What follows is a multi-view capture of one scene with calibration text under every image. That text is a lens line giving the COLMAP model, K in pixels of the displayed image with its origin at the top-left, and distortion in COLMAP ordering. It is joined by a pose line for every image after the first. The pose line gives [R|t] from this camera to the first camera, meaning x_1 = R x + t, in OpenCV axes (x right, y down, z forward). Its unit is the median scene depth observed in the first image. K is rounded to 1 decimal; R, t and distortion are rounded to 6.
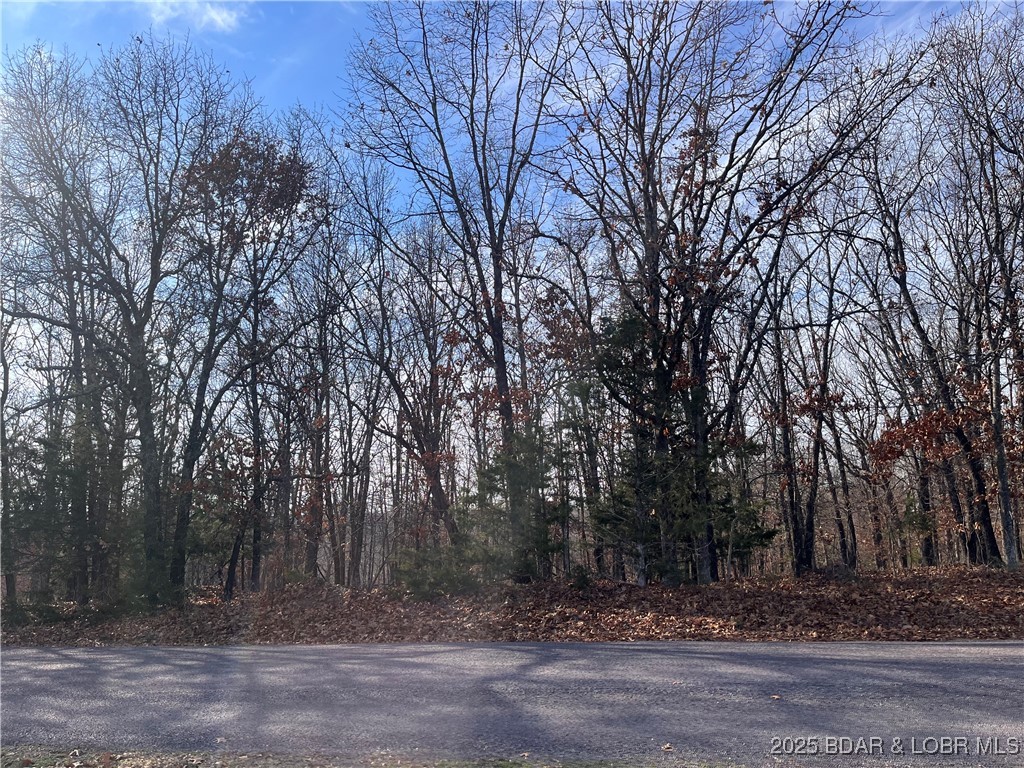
lens RADIAL K [[772.8, 0, 515.0], [0, 772.8, 391.9], [0, 0, 1]] dist [0.066015, -0.087837]
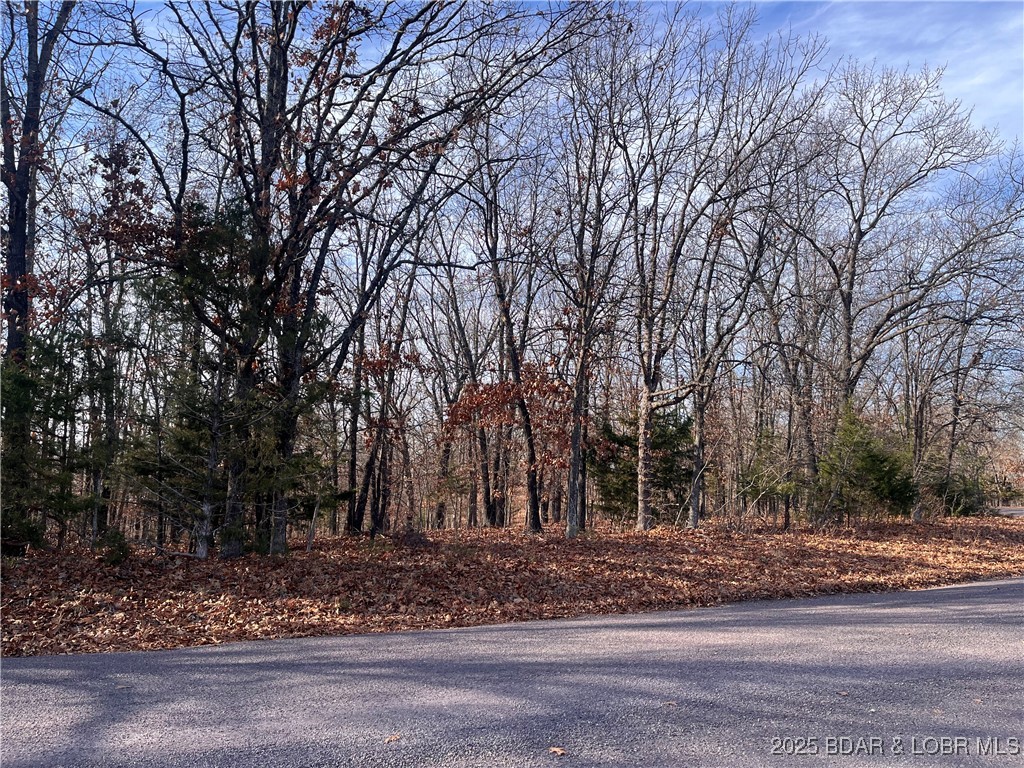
lens RADIAL K [[775.2, 0, 529.0], [0, 775.2, 375.1], [0, 0, 1]] dist [0.041927, -0.051381]
pose [[0.808033, 0.124837, 0.575758, -0.035157], [-0.142920, 0.989635, -0.013997, 0.031064], [-0.571538, -0.070977, 0.817500, 0.169554]]
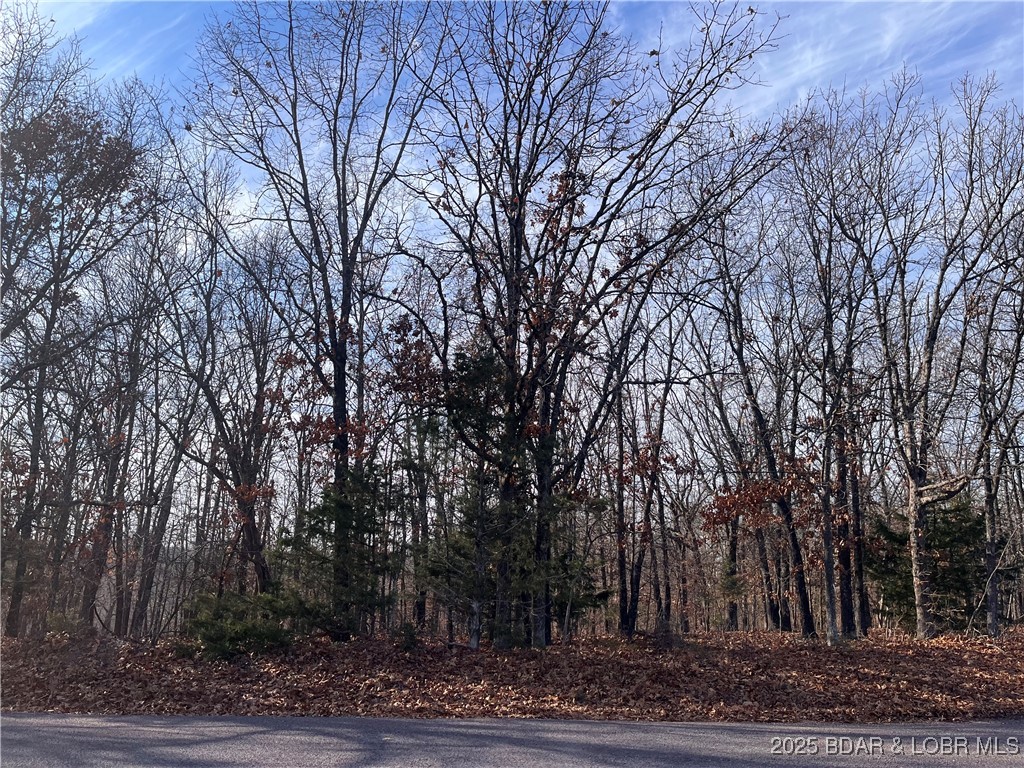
lens RADIAL K [[774.0, 0, 507.0], [0, 774.0, 386.1], [0, 0, 1]] dist [0.064800, -0.094414]
pose [[0.974708, 0.099259, 0.200230, -0.010613], [-0.086086, 0.993575, -0.073475, 0.006953], [-0.206236, 0.054379, 0.976990, 0.069103]]
